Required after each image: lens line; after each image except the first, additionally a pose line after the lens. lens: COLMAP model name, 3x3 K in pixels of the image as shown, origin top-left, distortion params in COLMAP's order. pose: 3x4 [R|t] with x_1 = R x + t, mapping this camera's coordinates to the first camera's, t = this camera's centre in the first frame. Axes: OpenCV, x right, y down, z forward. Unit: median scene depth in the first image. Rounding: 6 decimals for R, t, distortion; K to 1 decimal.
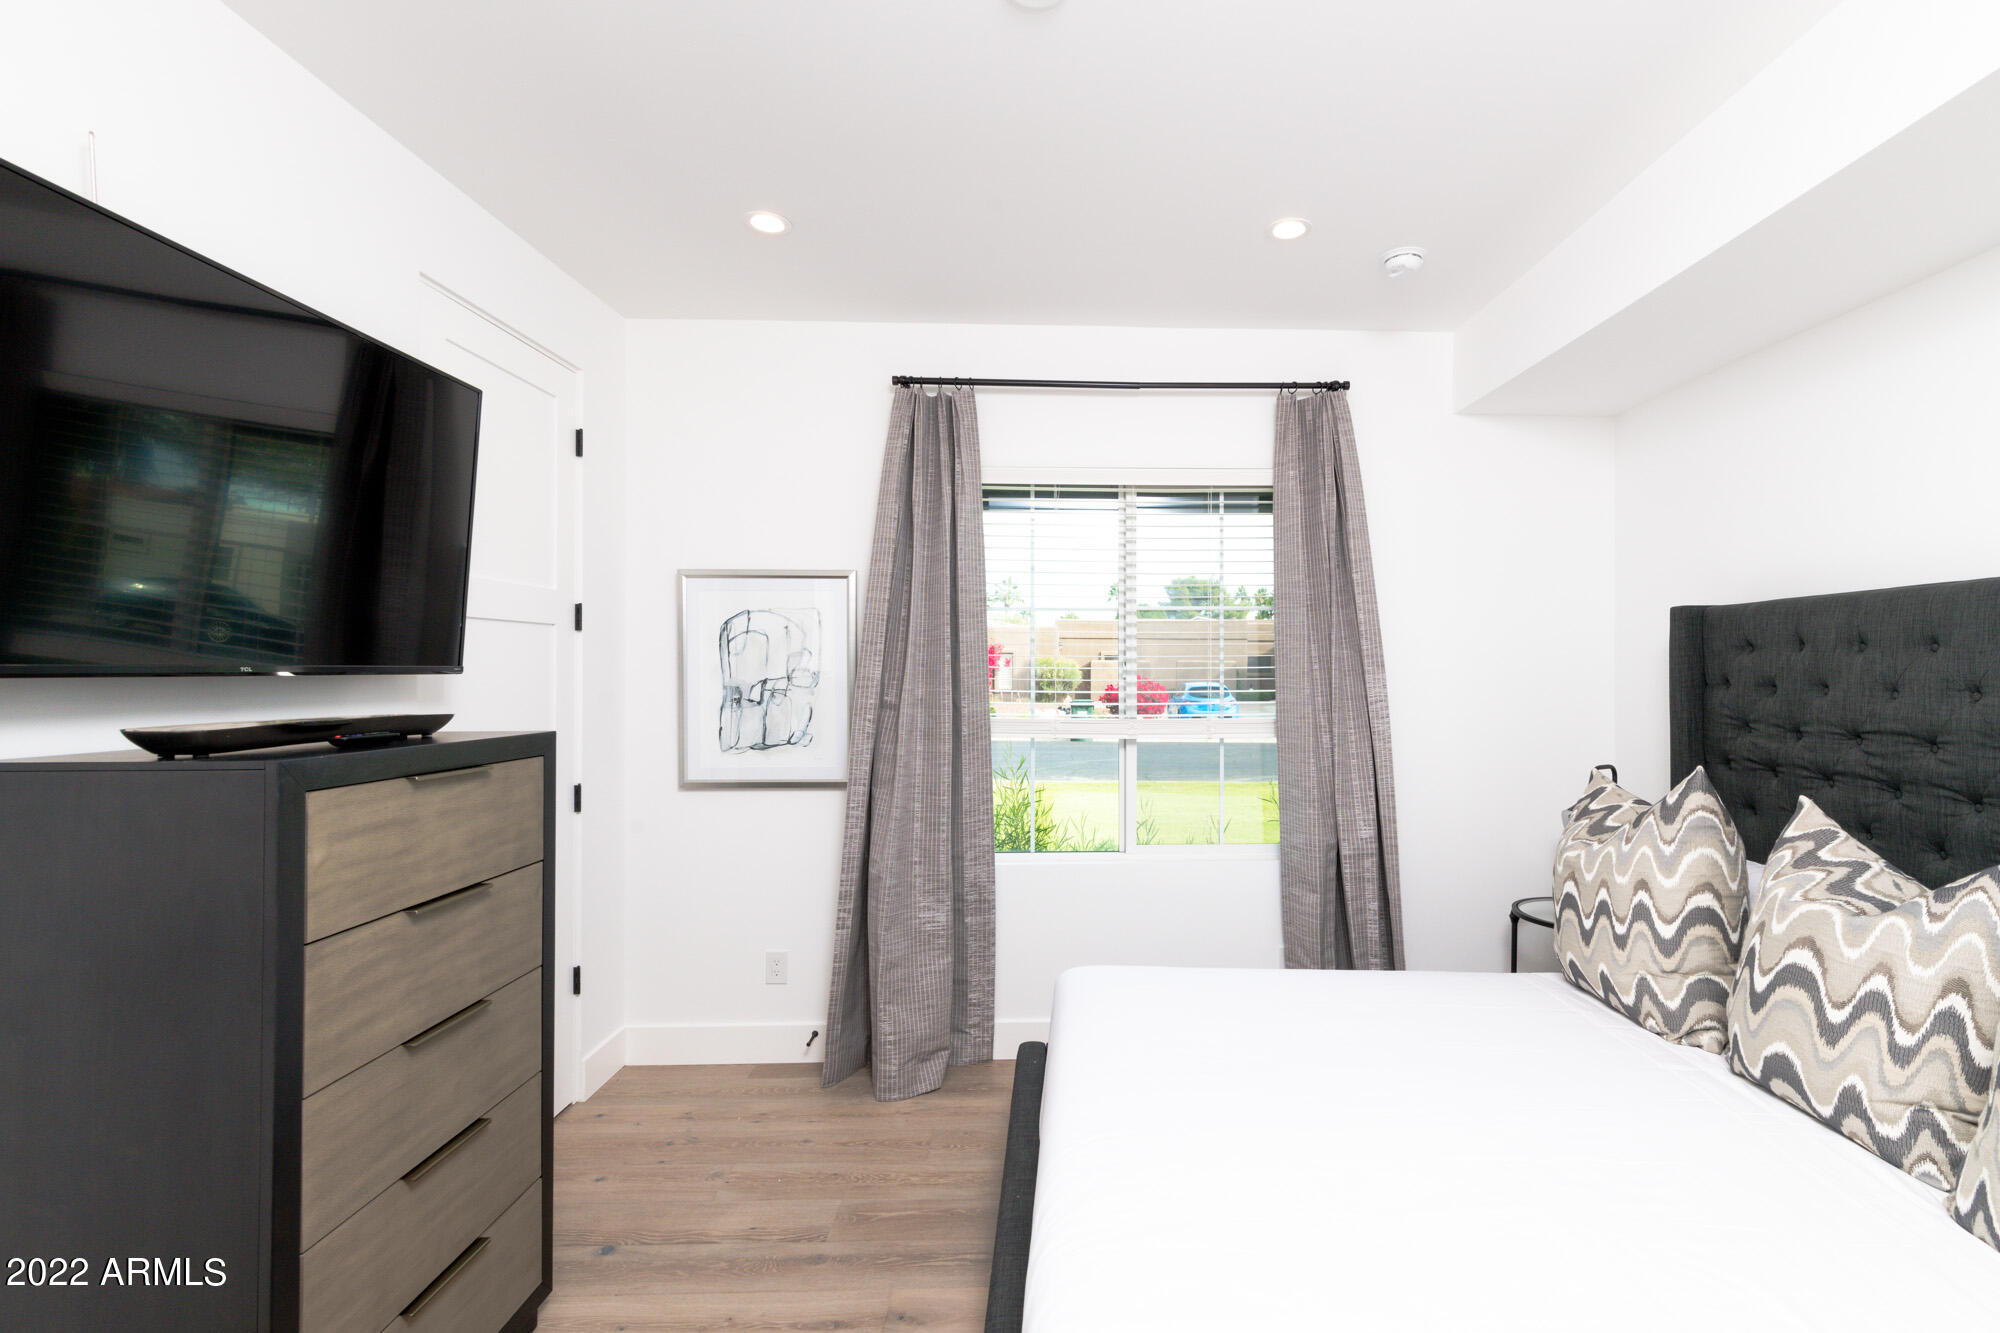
lens RADIAL K [[881.5, 0, 1136.7], [0, 881.5, 673.6], [0, 0, 1]] dist [0.005477, -0.005012]
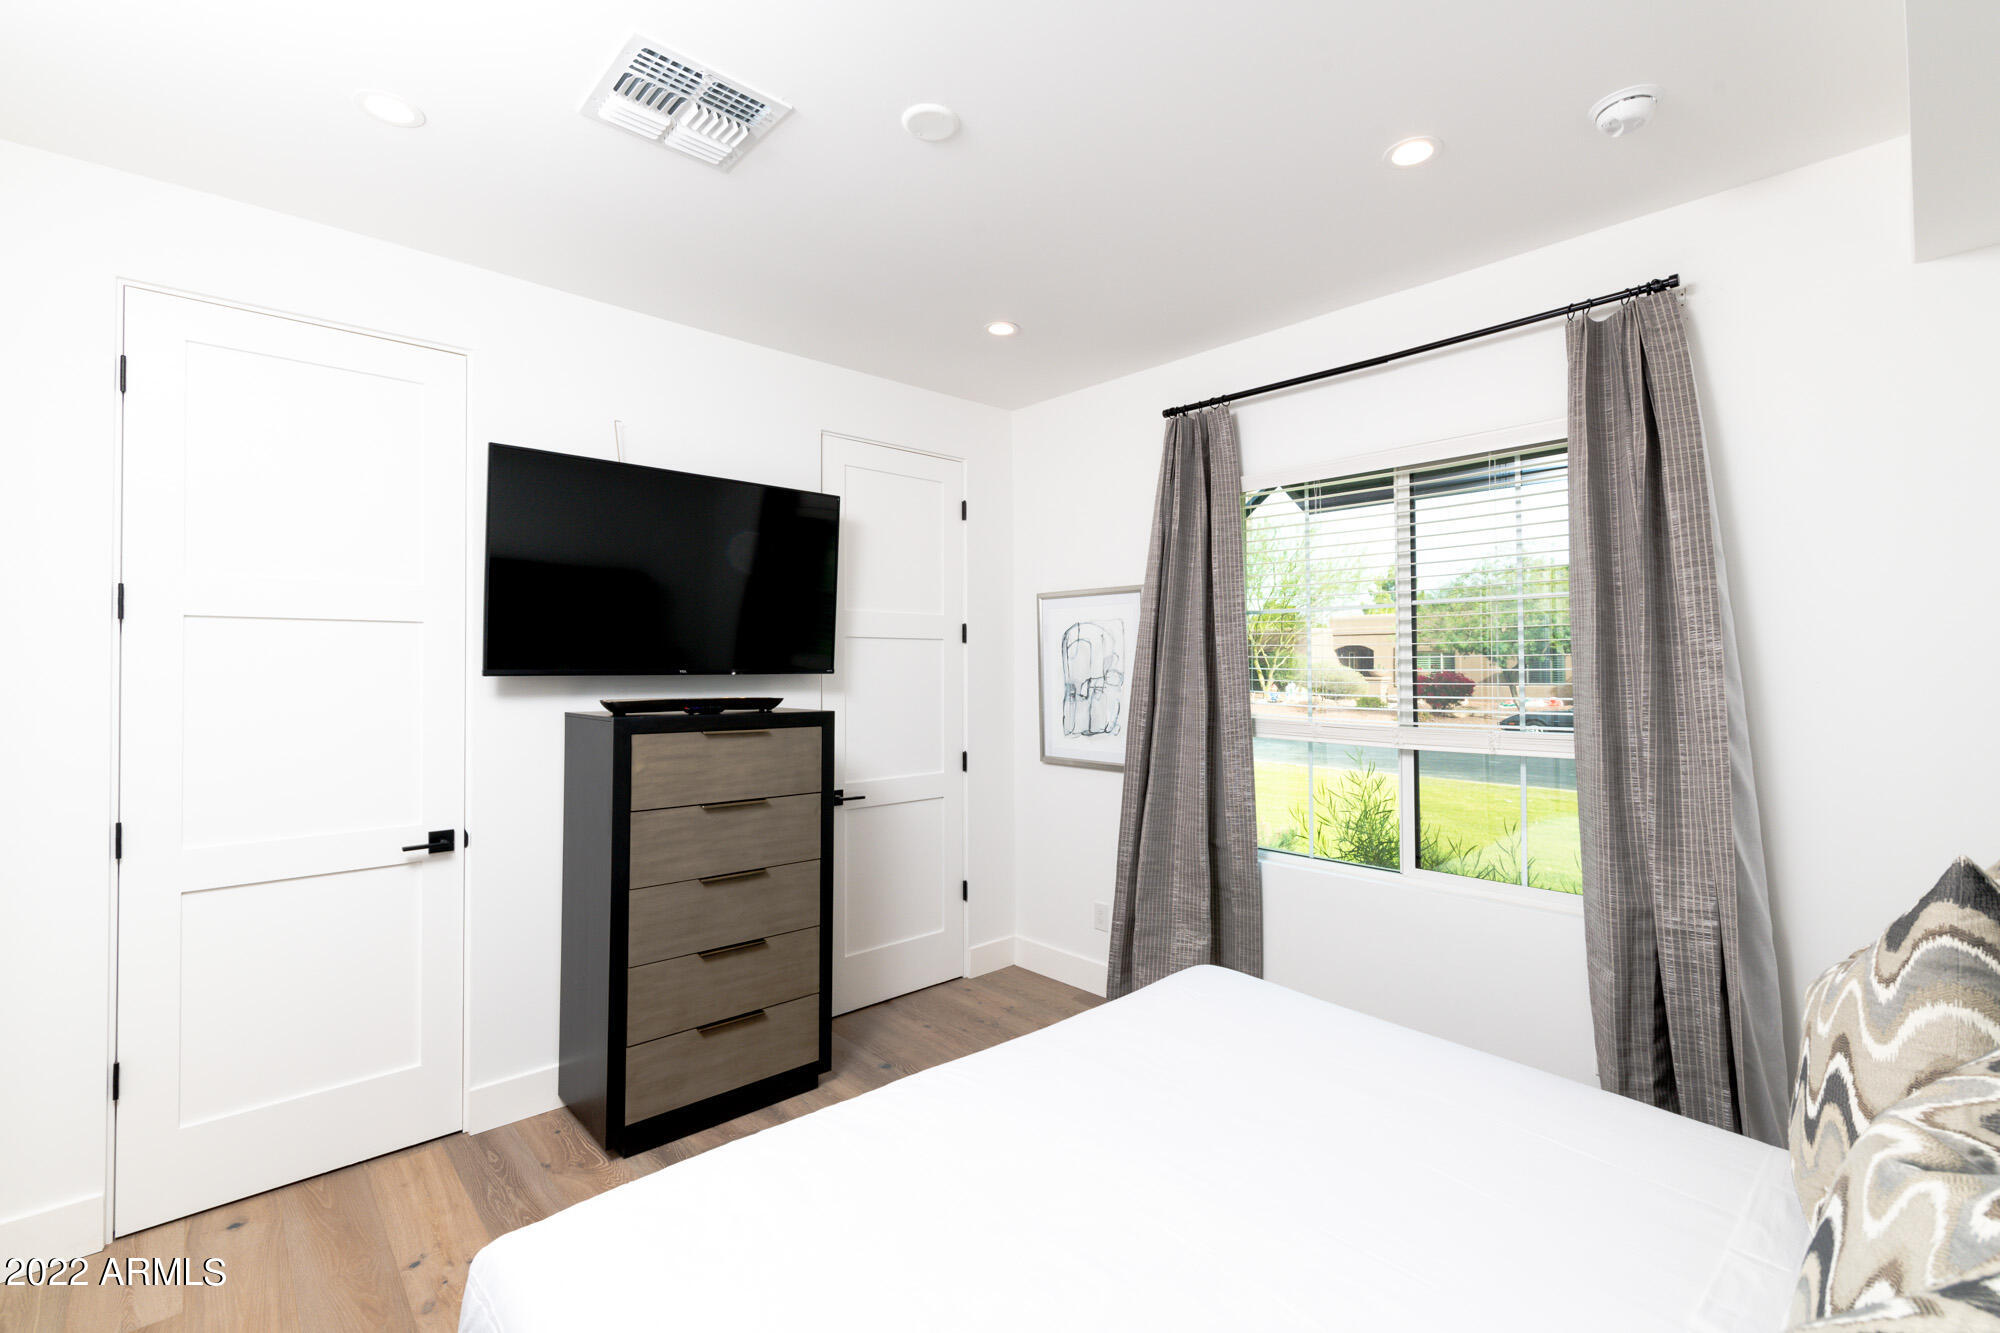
lens RADIAL K [[880.7, 0, 1074.3], [0, 880.7, 660.0], [0, 0, 1]] dist [0.001621, -0.000207]
pose [[0.671839, -0.006349, -0.740670, 0.535671], [-0.002684, 0.999936, -0.011007, -0.006317], [0.740692, 0.009383, 0.671779, 0.182193]]
